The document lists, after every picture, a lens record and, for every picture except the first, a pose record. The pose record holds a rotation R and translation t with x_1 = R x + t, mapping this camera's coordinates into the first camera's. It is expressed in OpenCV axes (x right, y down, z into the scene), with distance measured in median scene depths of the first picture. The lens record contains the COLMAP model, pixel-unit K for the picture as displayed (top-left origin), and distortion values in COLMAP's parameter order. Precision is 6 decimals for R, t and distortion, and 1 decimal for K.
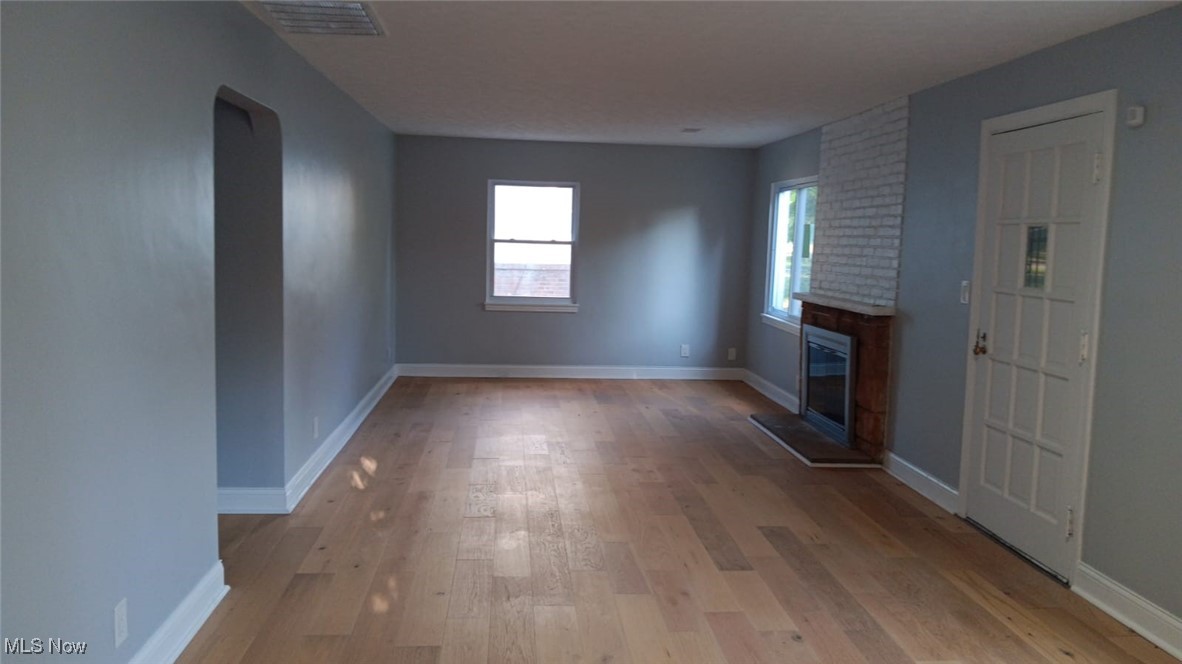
lens RADIAL K [[918.5, 0, 588.1], [0, 918.5, 332.6], [0, 0, 1]] dist [0.059566, -0.106956]
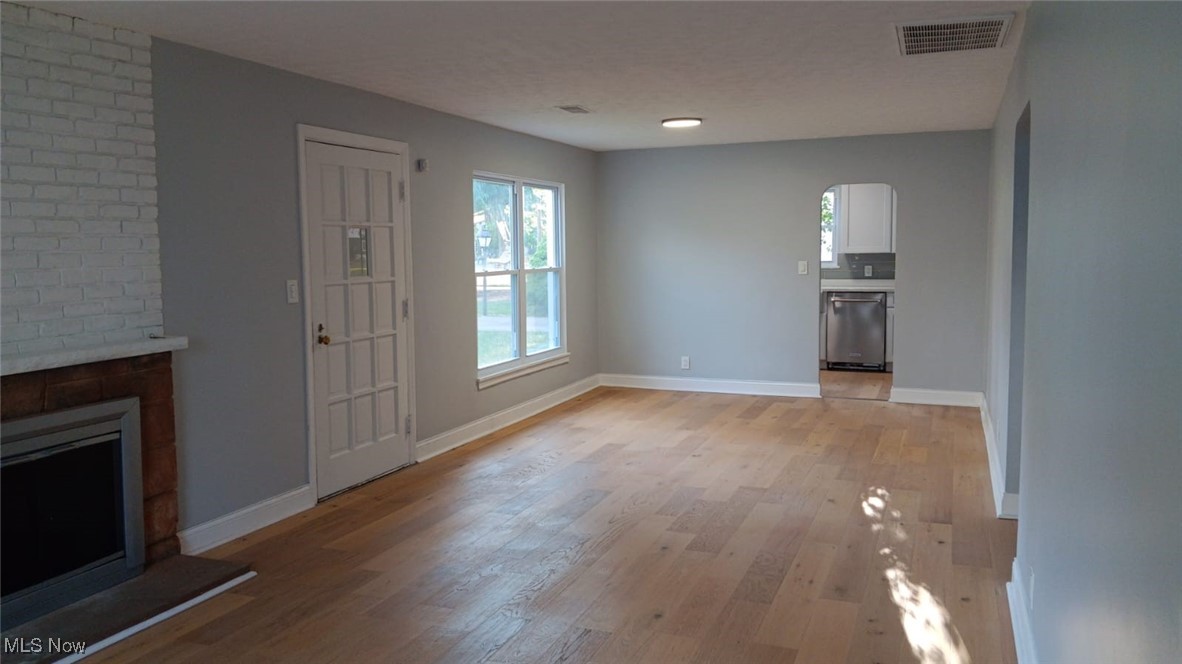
lens RADIAL K [[918.5, 0, 588.0], [0, 918.5, 329.2], [0, 0, 1]] dist [0.059566, -0.106956]
pose [[-0.897094, -0.055041, 0.438398, -0.355625], [0.035482, 0.980031, 0.195651, -0.208825], [-0.440412, 0.191073, -0.877228, 1.941680]]
